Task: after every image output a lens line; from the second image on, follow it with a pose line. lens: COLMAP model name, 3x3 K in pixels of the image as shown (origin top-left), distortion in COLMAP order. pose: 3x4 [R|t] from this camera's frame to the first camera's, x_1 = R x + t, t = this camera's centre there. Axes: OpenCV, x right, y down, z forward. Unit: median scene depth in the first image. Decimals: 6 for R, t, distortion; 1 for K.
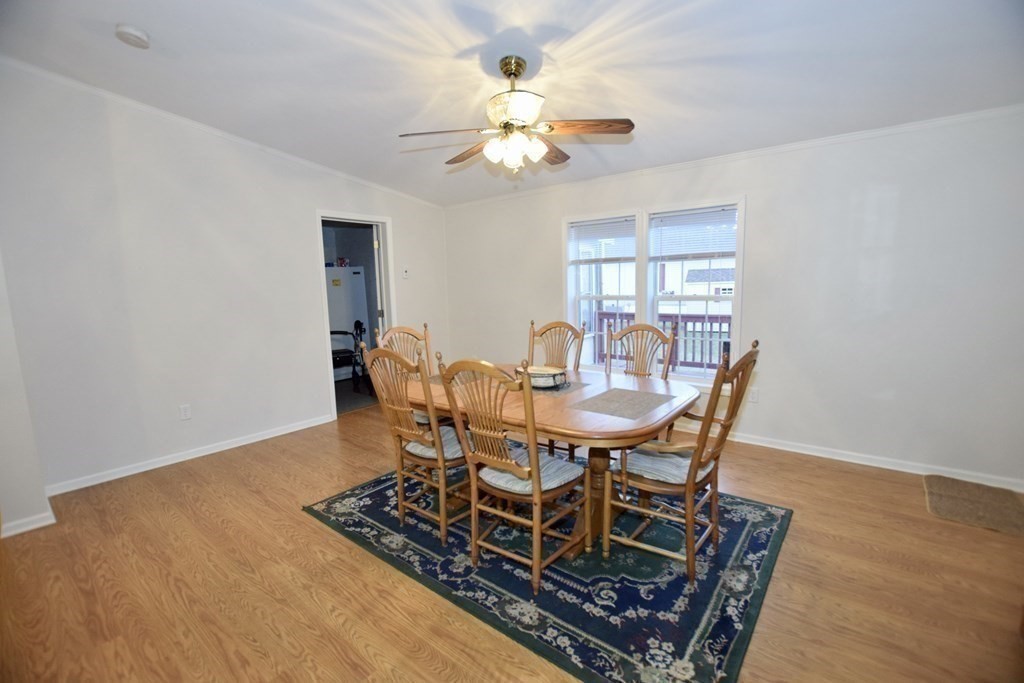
lens RADIAL K [[449.9, 0, 511.4], [0, 449.9, 346.3], [0, 0, 1]] dist [-0.030772, 0.002137]
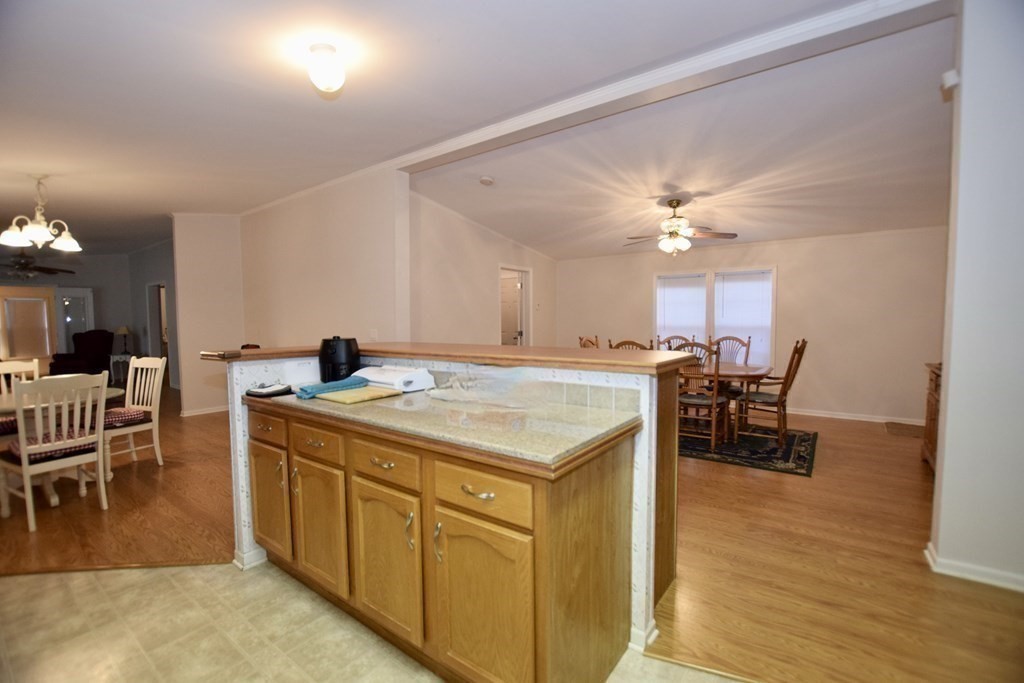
lens RADIAL K [[449.9, 0, 512.4], [0, 449.9, 345.6], [0, 0, 1]] dist [-0.030772, 0.002137]
pose [[0.998885, 0.017531, 0.043845, -0.993672], [-0.013792, 0.996356, -0.084166, 0.228704], [-0.045161, 0.083468, 0.995487, -1.127238]]
